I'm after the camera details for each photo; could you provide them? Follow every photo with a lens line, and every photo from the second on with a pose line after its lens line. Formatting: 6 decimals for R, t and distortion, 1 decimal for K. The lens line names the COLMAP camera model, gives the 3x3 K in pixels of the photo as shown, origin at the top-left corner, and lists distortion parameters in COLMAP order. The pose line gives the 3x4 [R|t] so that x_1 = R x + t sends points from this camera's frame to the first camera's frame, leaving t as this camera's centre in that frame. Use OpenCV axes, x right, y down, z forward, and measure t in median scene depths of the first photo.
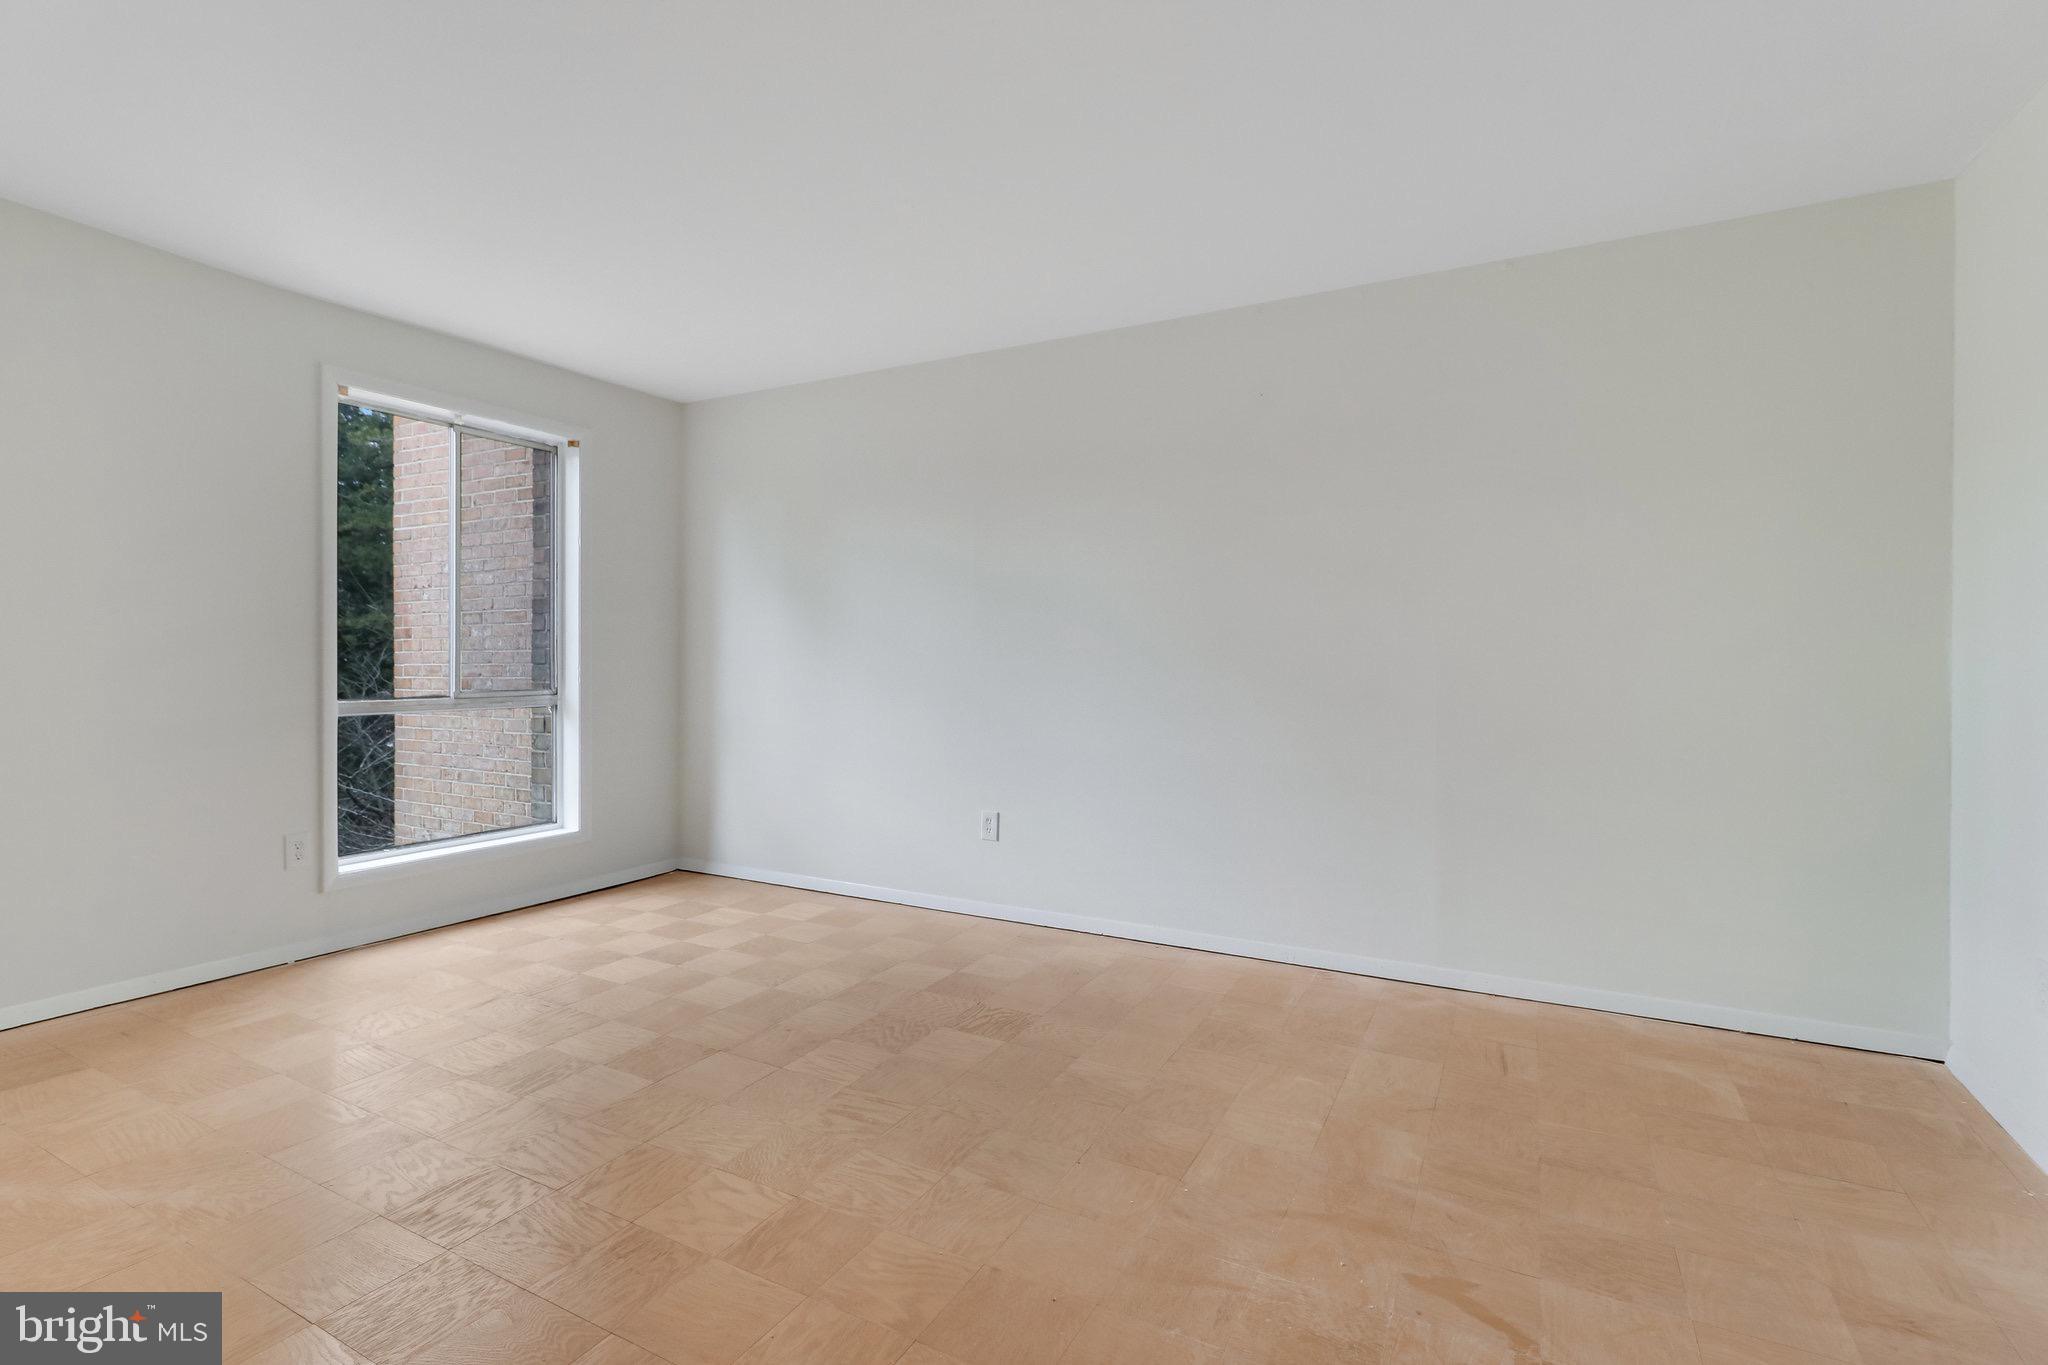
lens RADIAL K [[946.2, 0, 1012.6], [0, 946.2, 666.9], [0, 0, 1]] dist [0.000544, -0.001118]
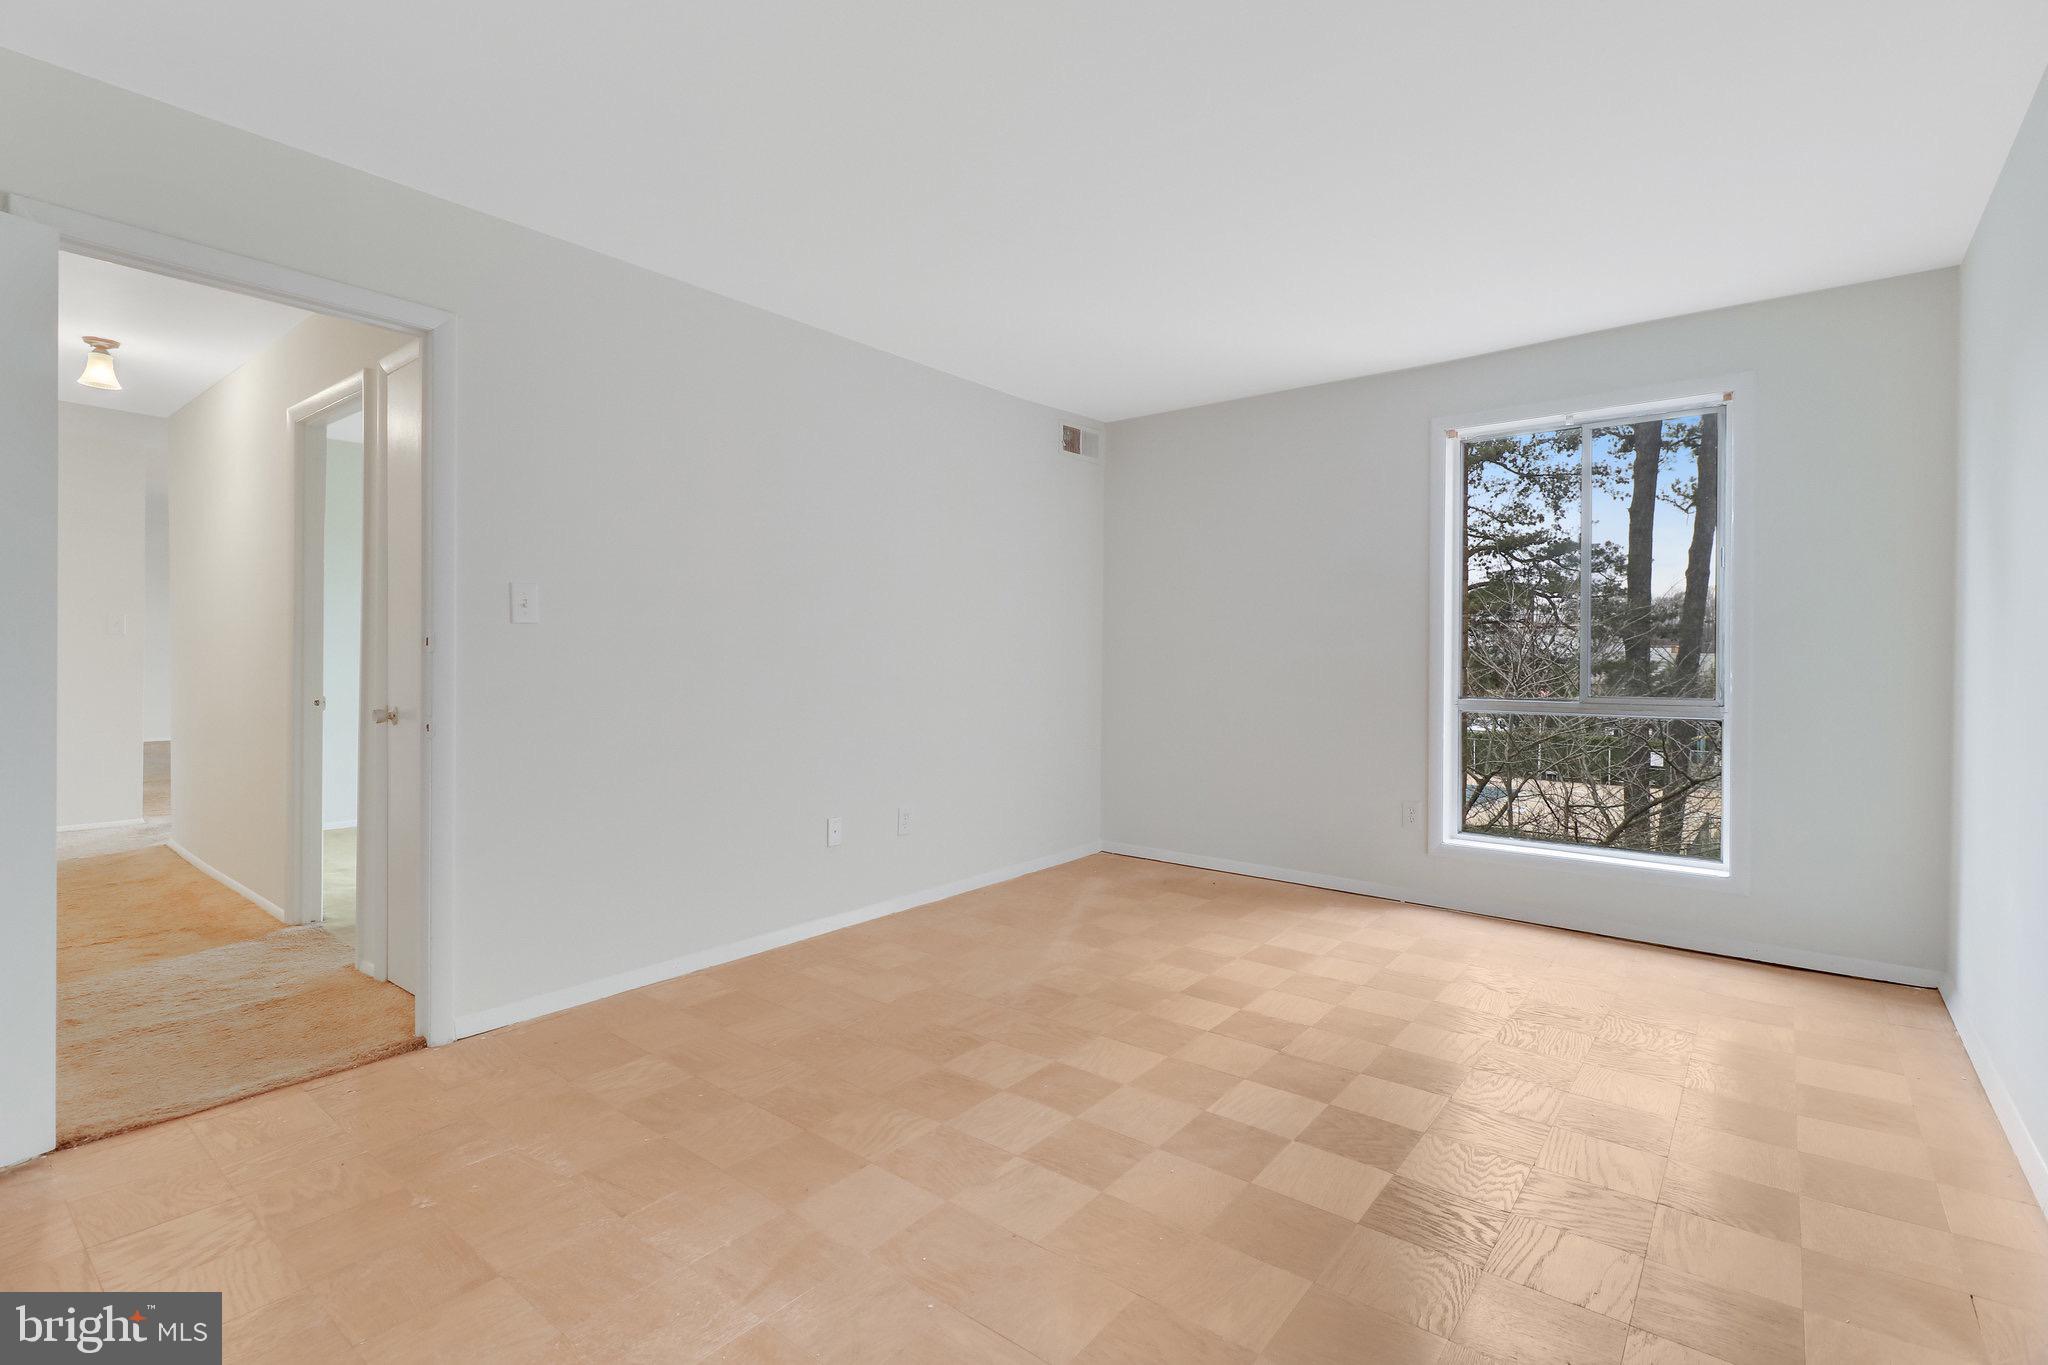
lens RADIAL K [[940.0, 0, 1014.1], [0, 940.0, 672.4], [0, 0, 1]] dist [0.000628, -0.000121]
pose [[-0.177879, 0.006926, -0.984028, 0.537694], [-0.017286, 0.999799, 0.010161, 0.001806], [0.983901, 0.018817, -0.177724, 0.676262]]
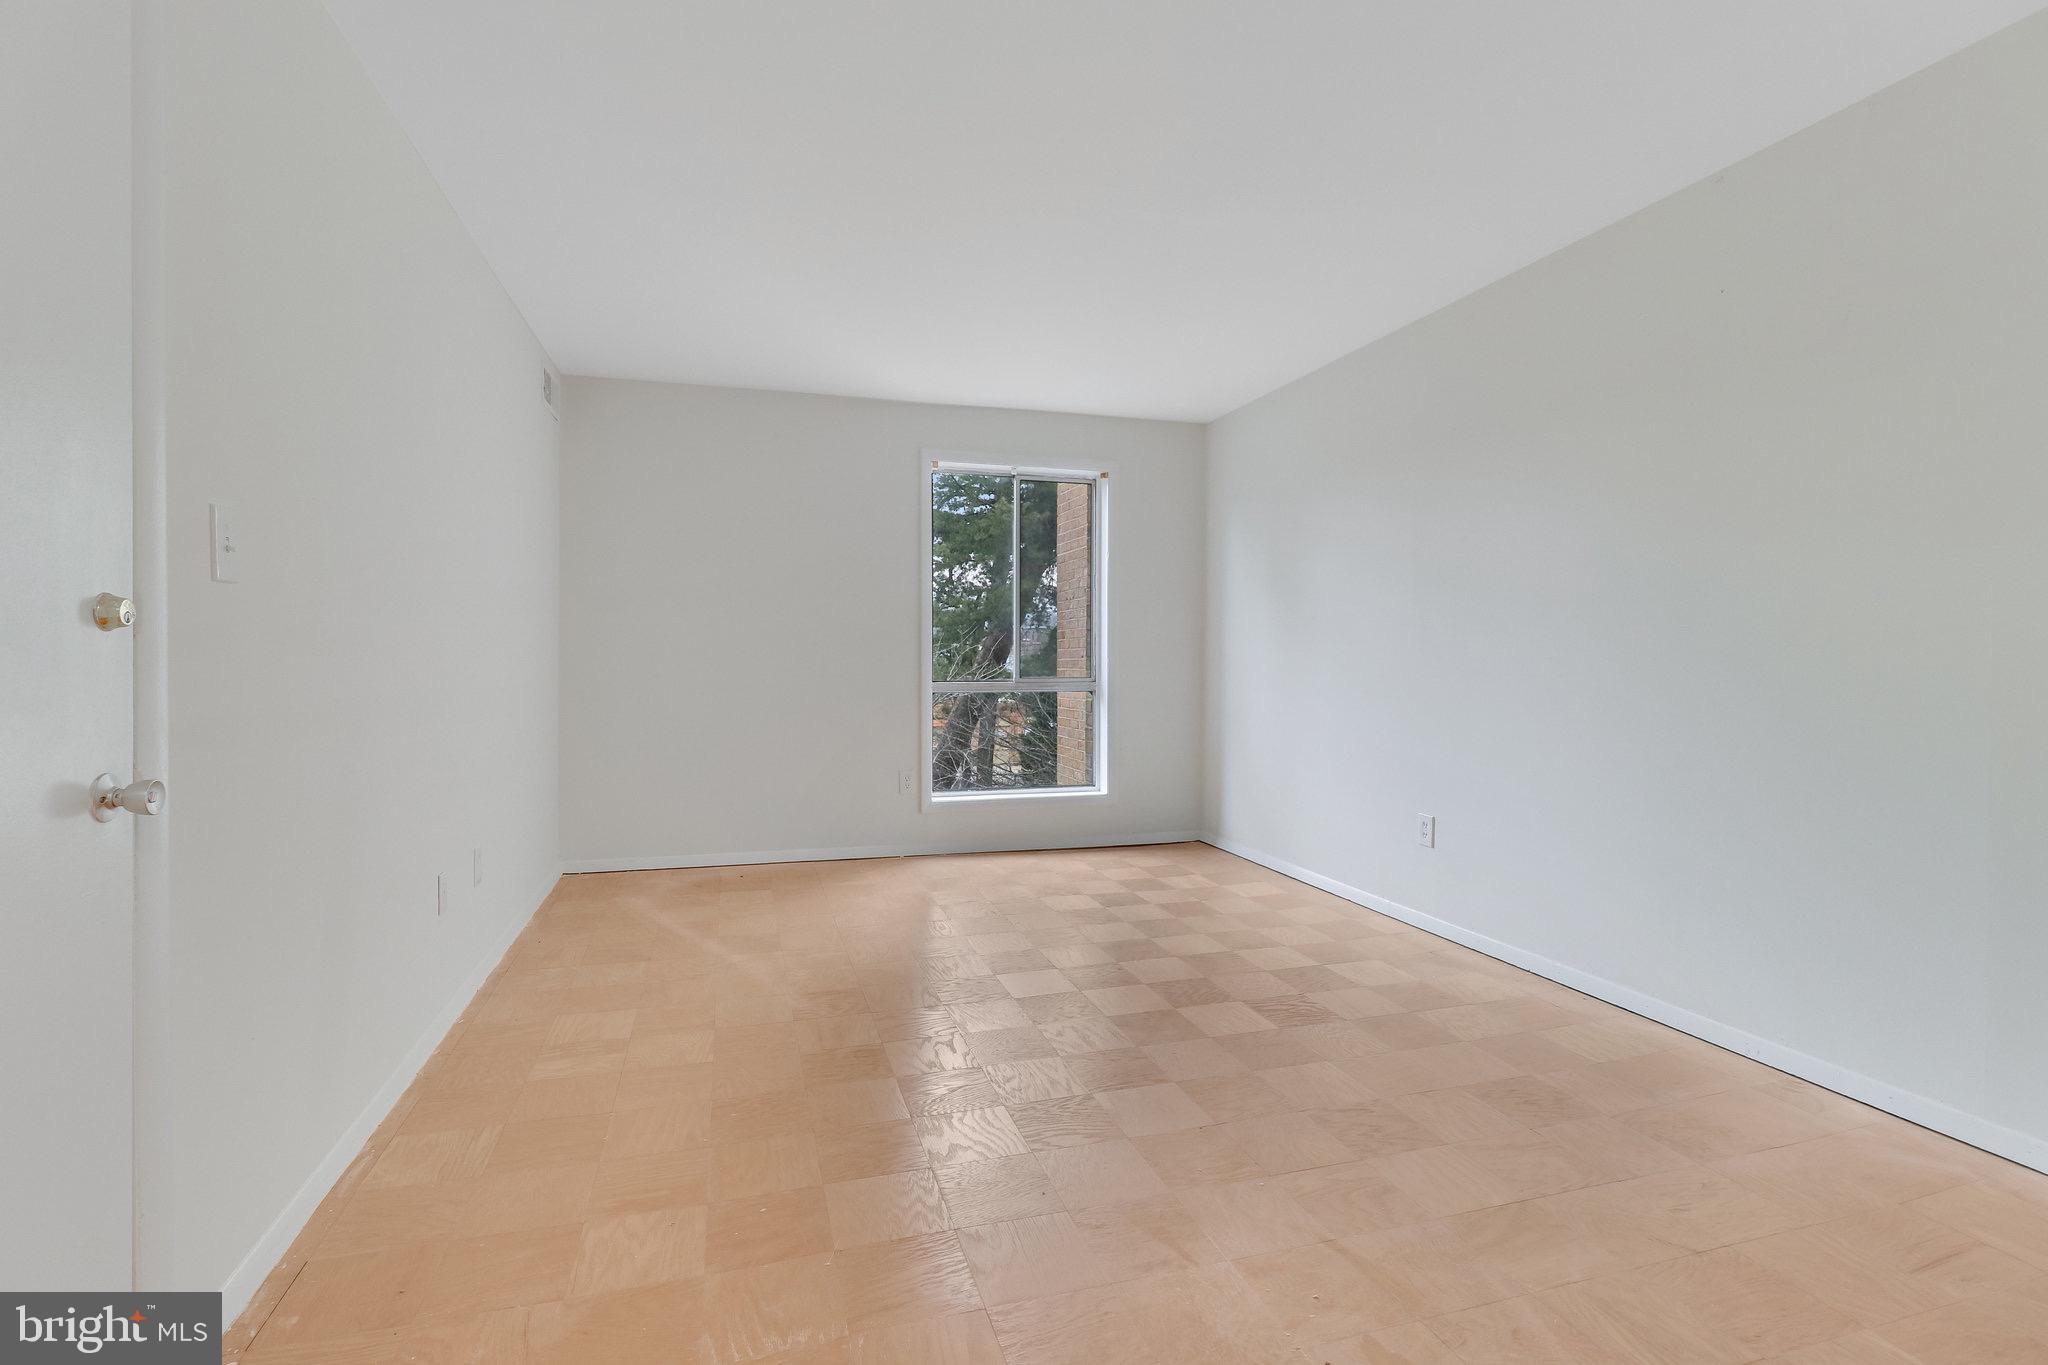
lens RADIAL K [[946.2, 0, 1012.6], [0, 946.2, 666.9], [0, 0, 1]] dist [0.000544, -0.001118]
pose [[0.707472, 0.005572, -0.706720, 0.386757], [-0.006814, 0.999976, 0.001063, 0.011818], [0.706709, 0.004064, 0.707493, 0.071044]]
